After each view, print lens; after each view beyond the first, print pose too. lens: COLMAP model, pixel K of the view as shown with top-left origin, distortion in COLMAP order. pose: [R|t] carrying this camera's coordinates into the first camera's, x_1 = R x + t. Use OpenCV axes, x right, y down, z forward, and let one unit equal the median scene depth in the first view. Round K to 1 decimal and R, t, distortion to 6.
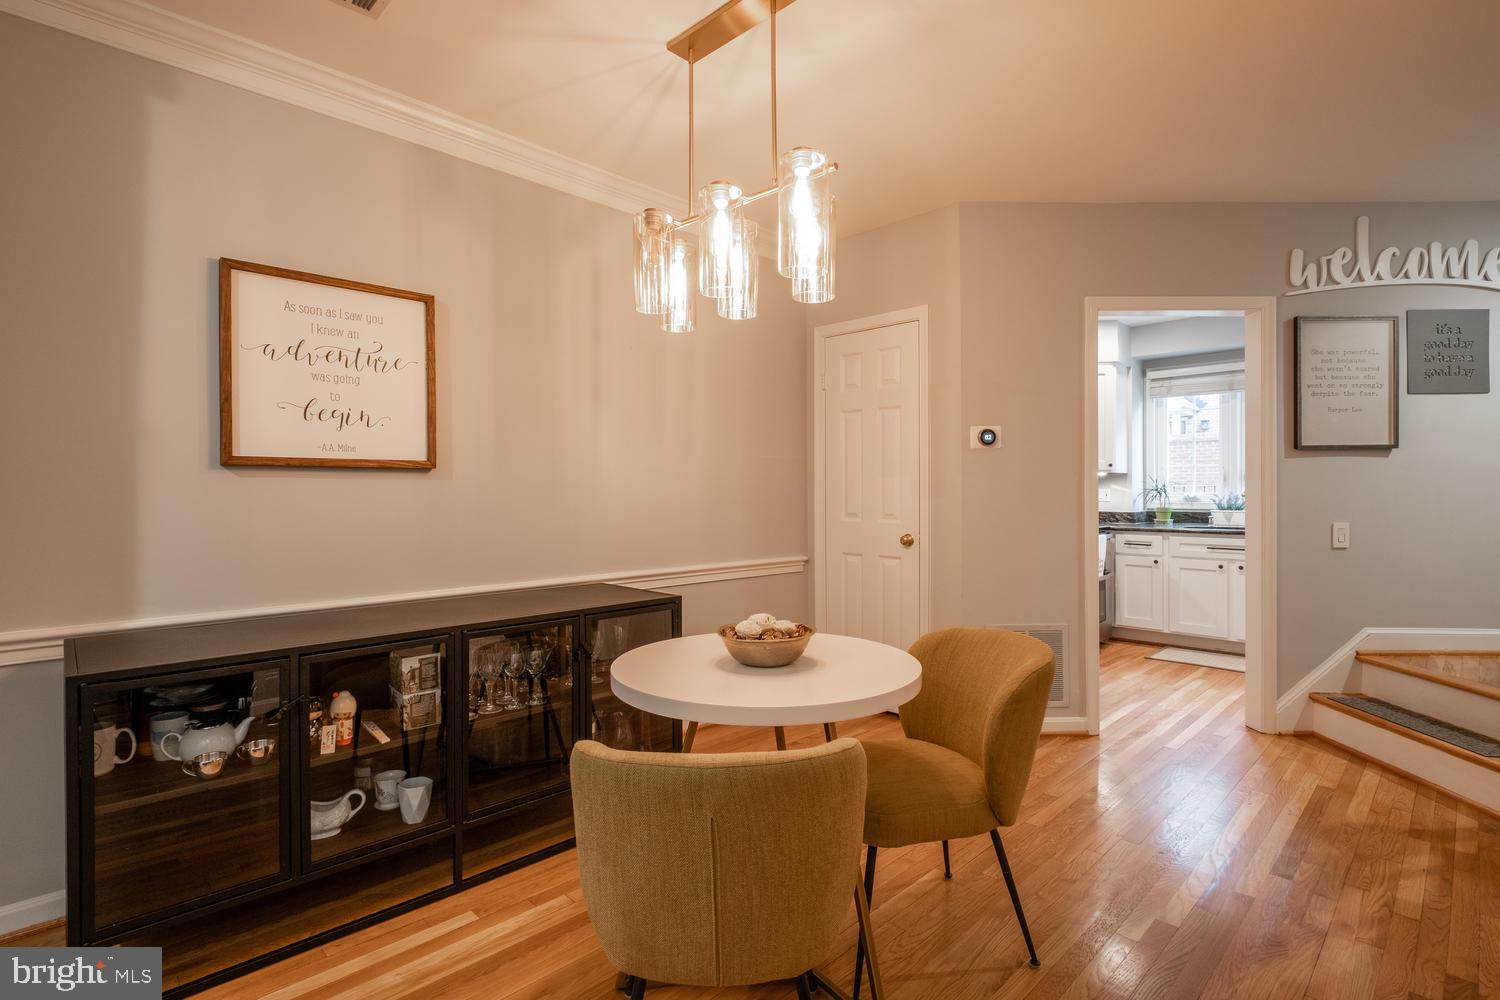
lens RADIAL K [[721.1, 0, 757.4], [0, 721.1, 492.4], [0, 0, 1]] dist [-0.001960, -0.000737]
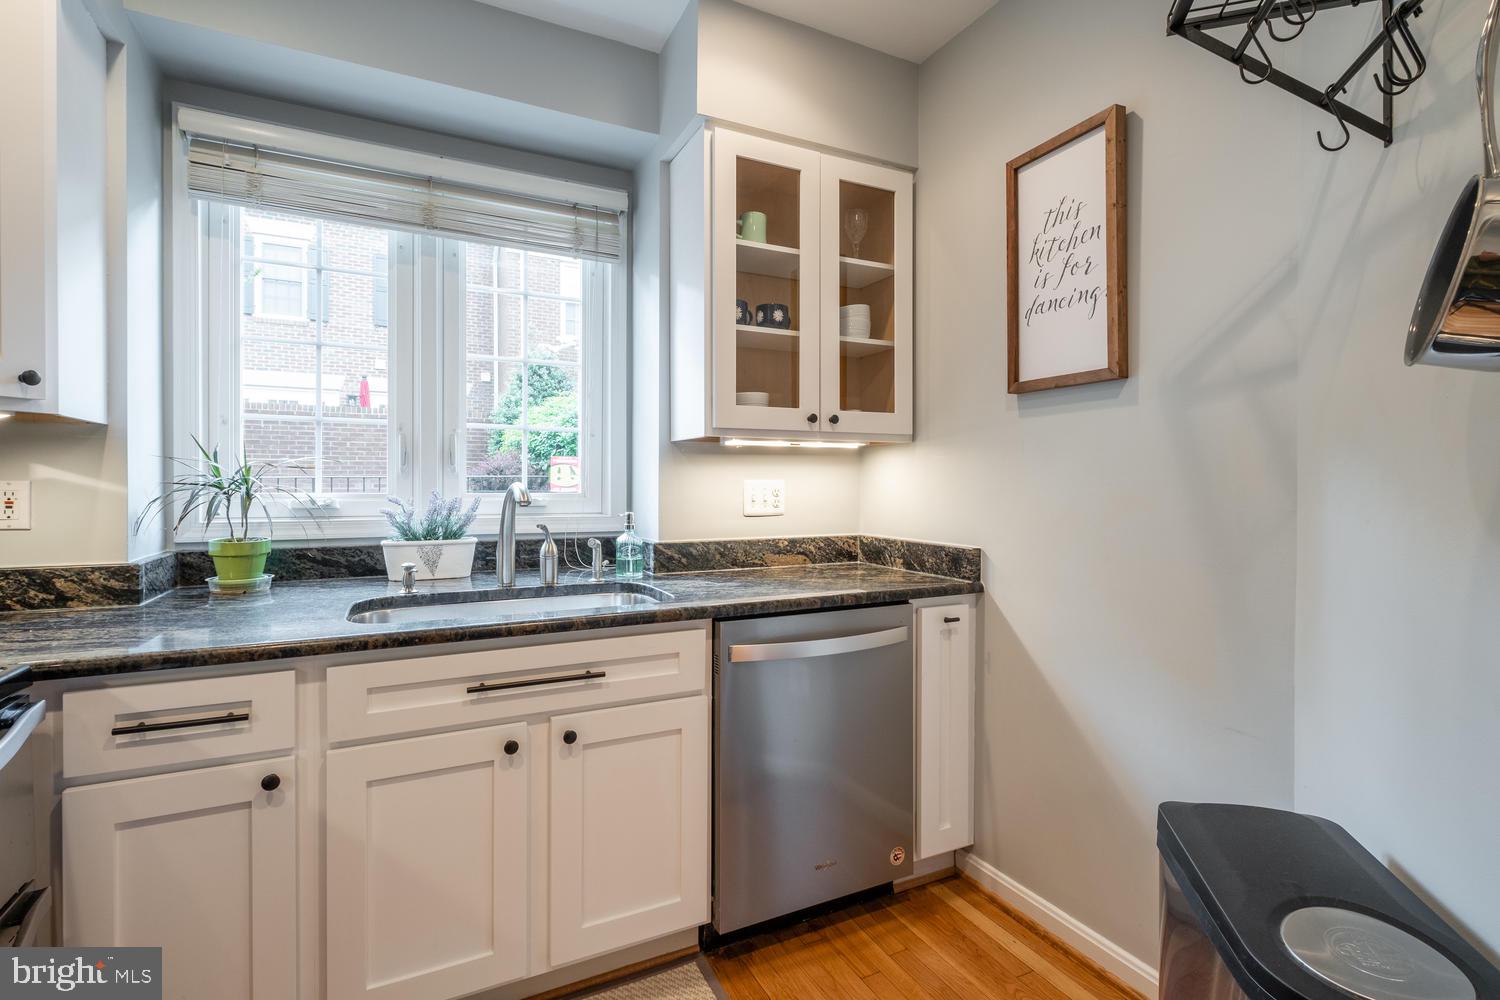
lens RADIAL K [[705.1, 0, 750.8], [0, 705.1, 489.3], [0, 0, 1]] dist [-0.002294, -0.001338]
pose [[0.306673, -0.003756, 0.951807, 0.591019], [-0.000767, 0.999991, 0.004193, -0.005587], [-0.951815, -0.002016, 0.306668, 1.211352]]
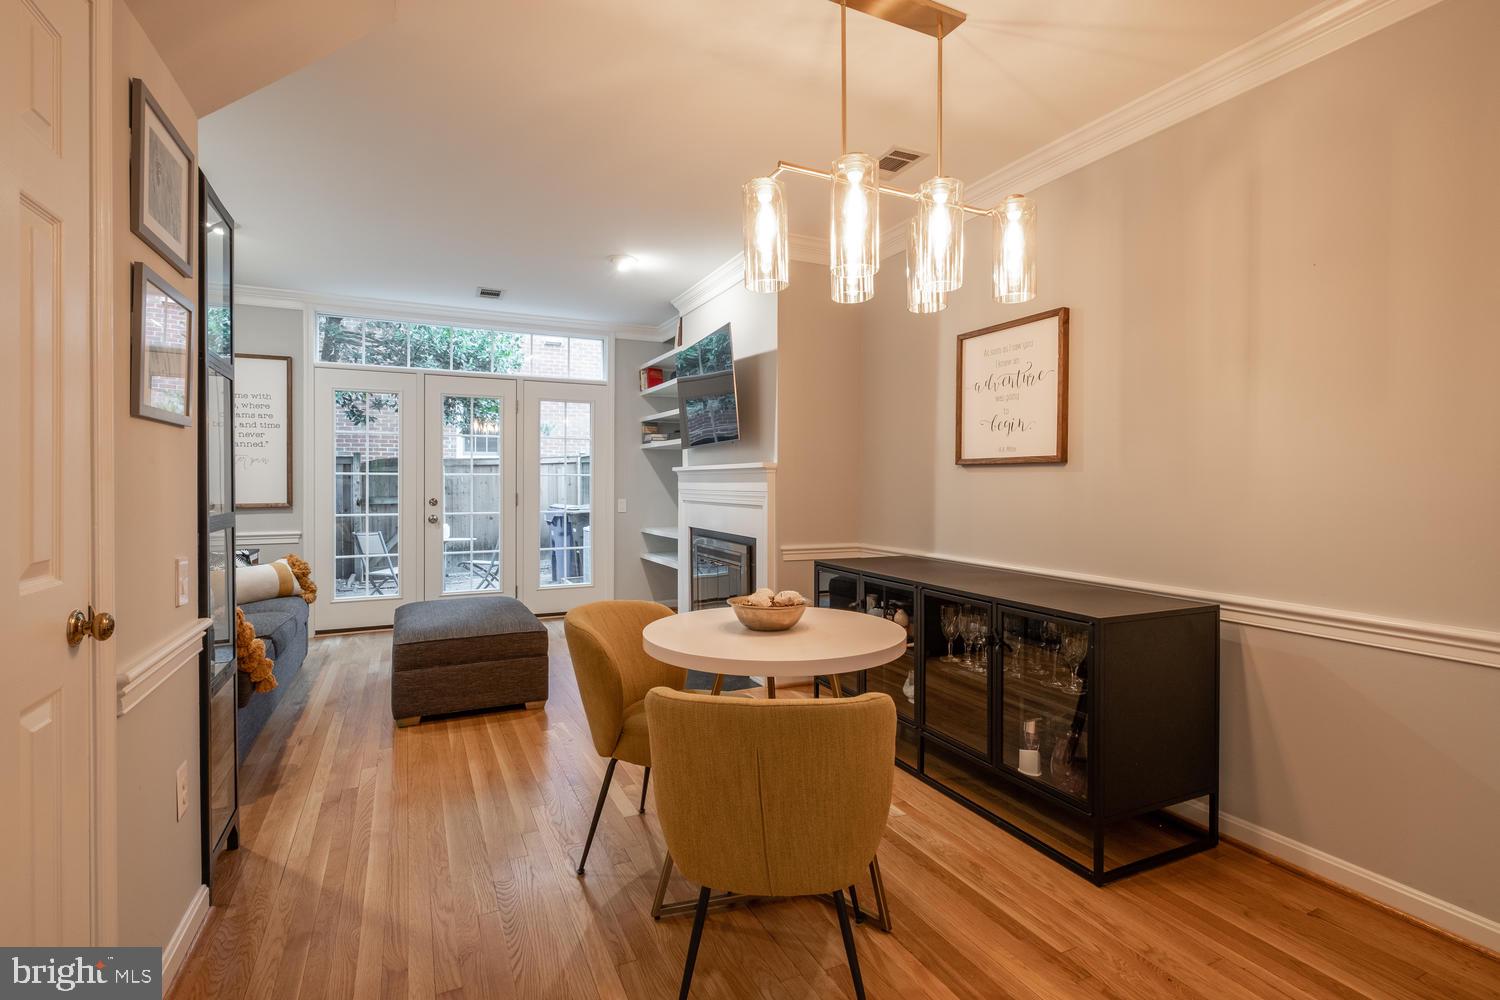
lens RADIAL K [[725.7, 0, 756.7], [0, 725.7, 484.7], [0, 0, 1]] dist [-0.007455, -0.000094]
pose [[-0.329049, 0.007822, -0.944281, 0.584563], [-0.003817, 0.999947, 0.009613, -0.005318], [0.944305, 0.006767, -0.329001, 0.703619]]
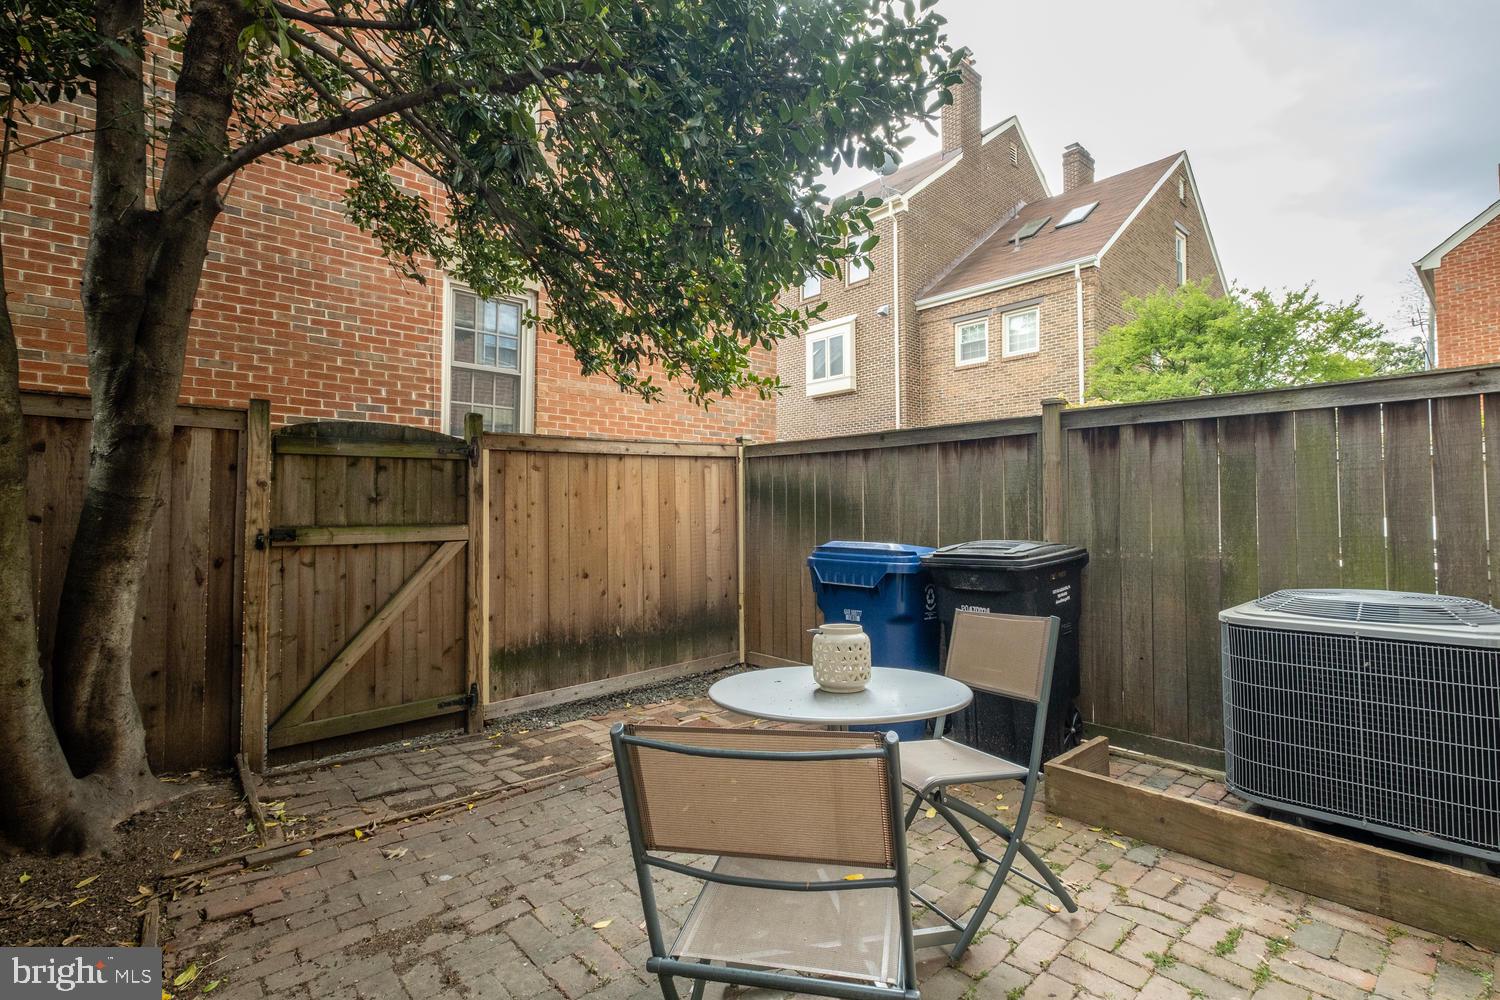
lens RADIAL K [[711.1, 0, 751.4], [0, 711.1, 482.9], [0, 0, 1]] dist [0.001528, -0.000071]
pose [[-0.055200, -0.051806, -0.997130, -0.686309], [-0.005886, 0.998653, -0.051559, 0.066494], [0.998458, 0.003023, -0.055431, -1.035465]]
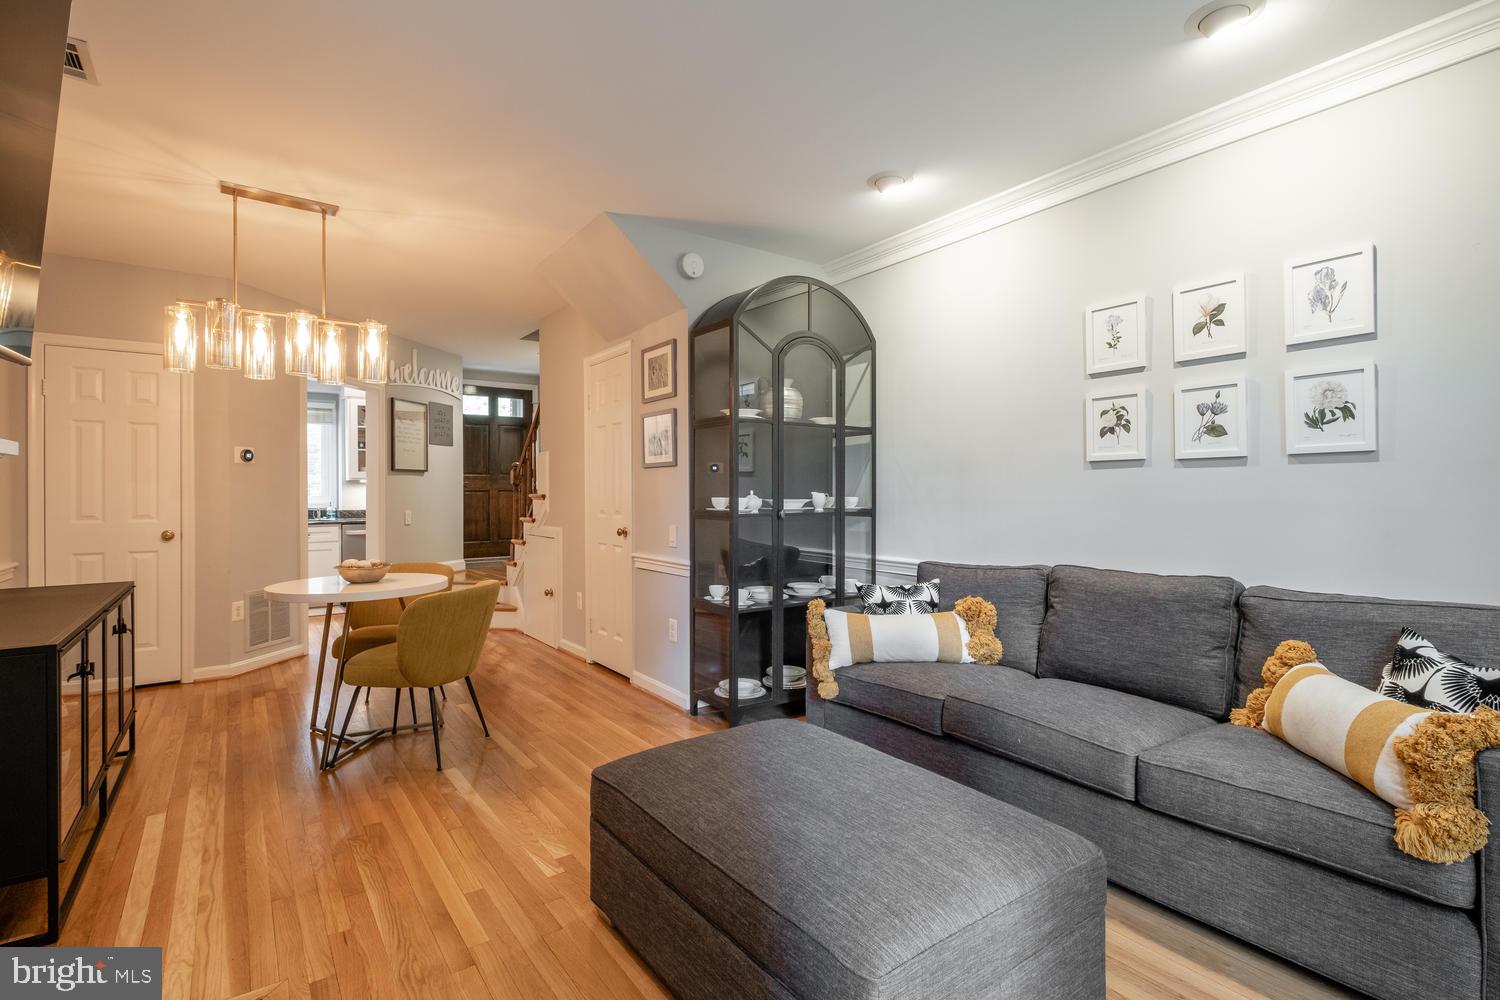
lens RADIAL K [[712.1, 0, 758.1], [0, 712.1, 490.5], [0, 0, 1]] dist [0.001475, -0.000464]
pose [[0.146405, 0.001880, 0.989223, -0.880405], [0.008413, 0.999960, -0.003146, 0.002939], [-0.989189, 0.008783, 0.146383, -0.167208]]
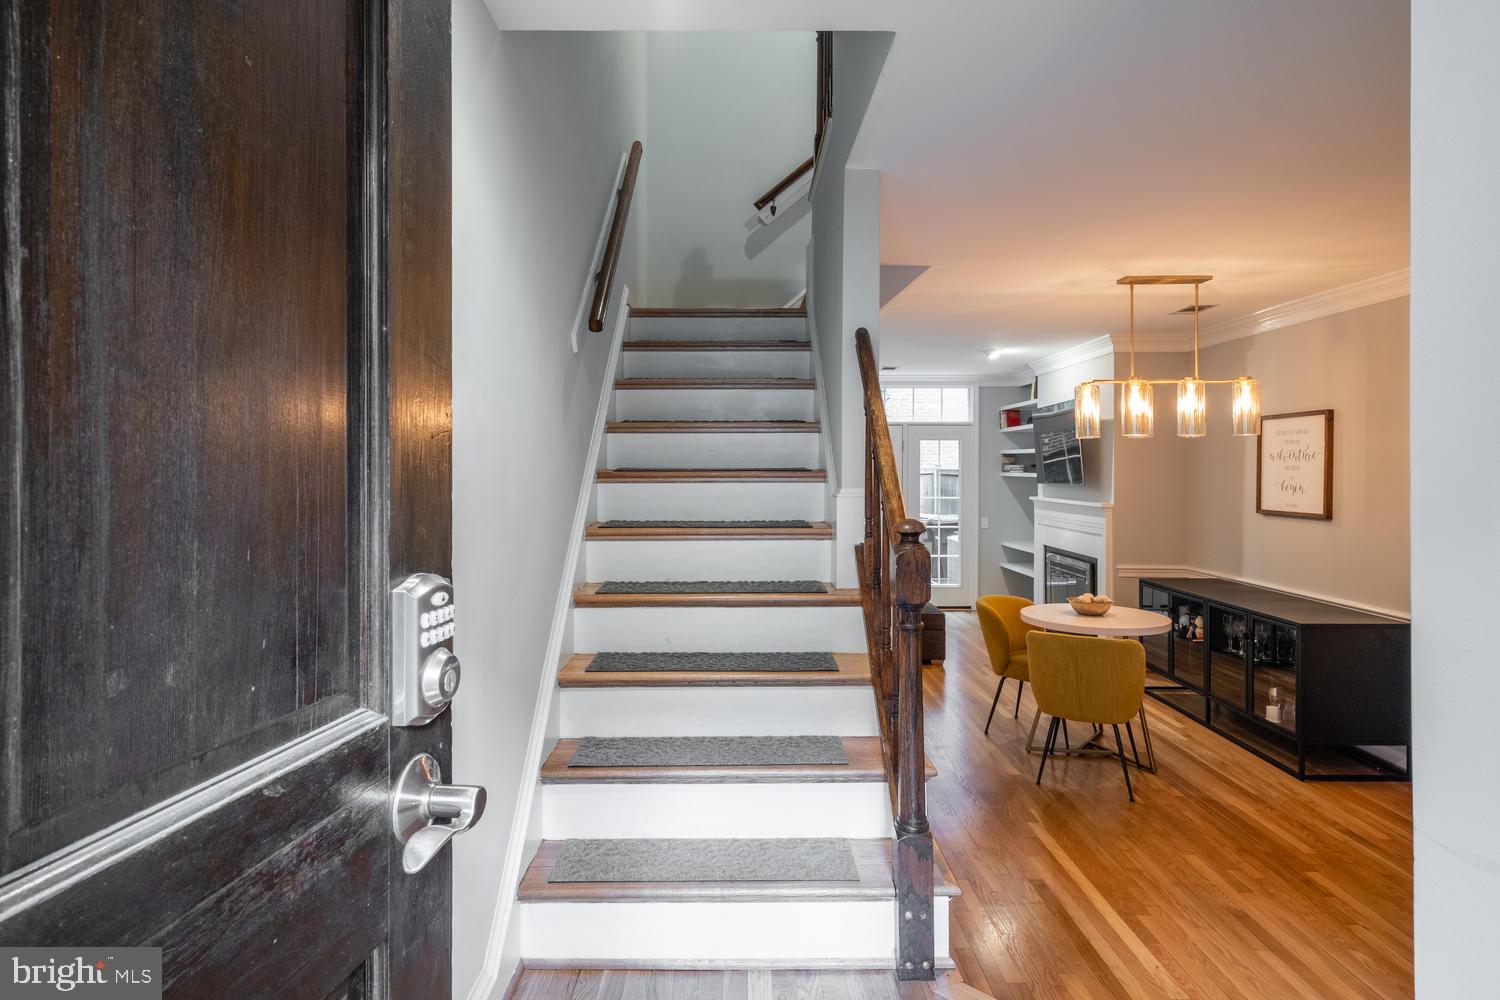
lens RADIAL K [[824.2, 0, 728.8], [0, 824.2, 473.7], [0, 0, 1]] dist [-0.000160, -0.000275]
pose [[-0.710209, 0.008986, -0.703933, 1.328776], [0.000622, 0.999926, 0.012137, -0.118104], [0.703990, 0.008182, -0.710162, 1.034544]]
